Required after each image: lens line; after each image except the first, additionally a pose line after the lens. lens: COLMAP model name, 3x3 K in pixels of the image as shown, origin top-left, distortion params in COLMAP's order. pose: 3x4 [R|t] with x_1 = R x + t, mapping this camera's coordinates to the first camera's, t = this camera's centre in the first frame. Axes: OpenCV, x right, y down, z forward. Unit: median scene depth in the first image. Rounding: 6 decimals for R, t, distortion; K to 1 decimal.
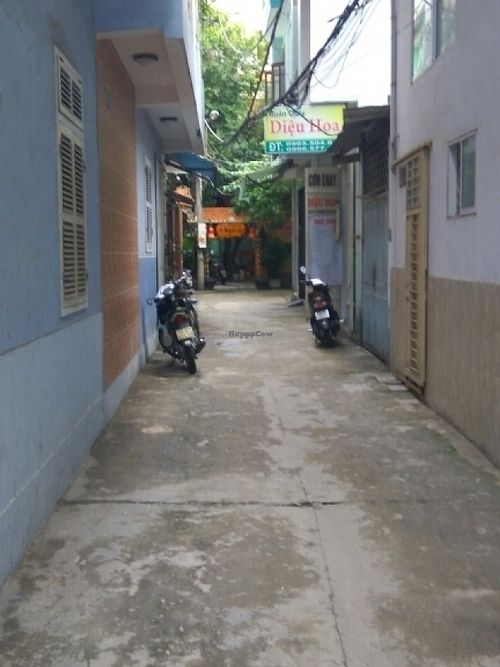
lens RADIAL K [[850.2, 0, 250.0], [0, 850.2, 333.5], [0, 0, 1]] dist [0.030671, 0.030409]
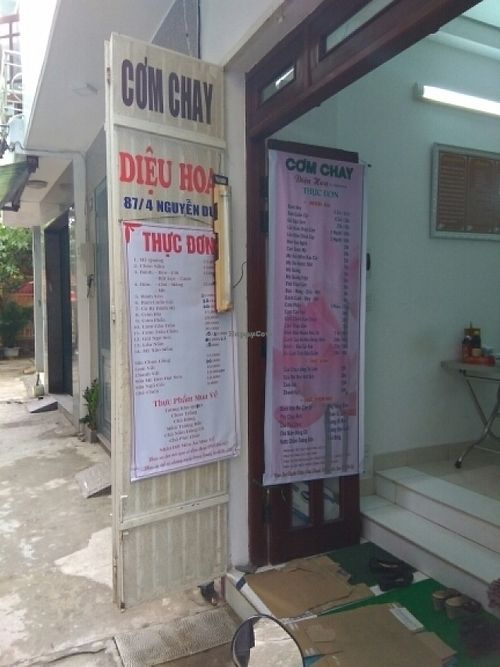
lens RADIAL K [[502.3, 0, 250.0], [0, 502.3, 333.5], [0, 0, 1]] dist [0.008402, 0.001303]
pose [[0.894100, -0.017232, 0.447535, 0.039191], [0.040249, 0.998308, -0.041970, -0.110845], [-0.446055, 0.055539, 0.893281, 0.997216]]
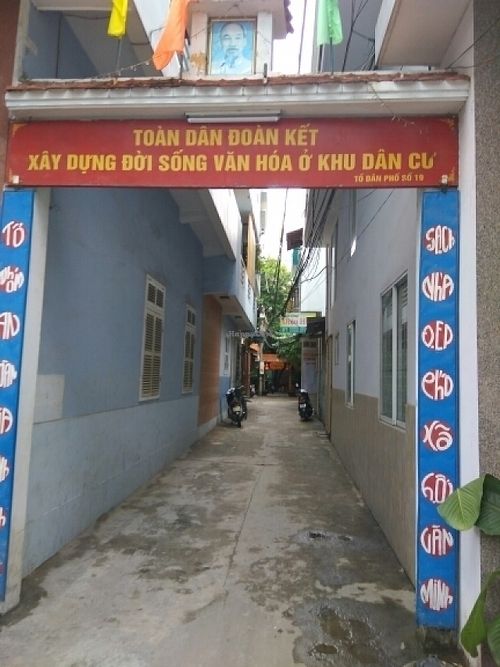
lens RADIAL K [[502.3, 0, 250.0], [0, 502.3, 333.5], [0, 0, 1]] dist [0.008402, 0.001303]
pose [[0.993164, 0.030289, -0.112727, 0.090768], [-0.050347, 0.982451, -0.179599, 0.034853], [0.105309, 0.184047, 0.977260, -0.318147]]
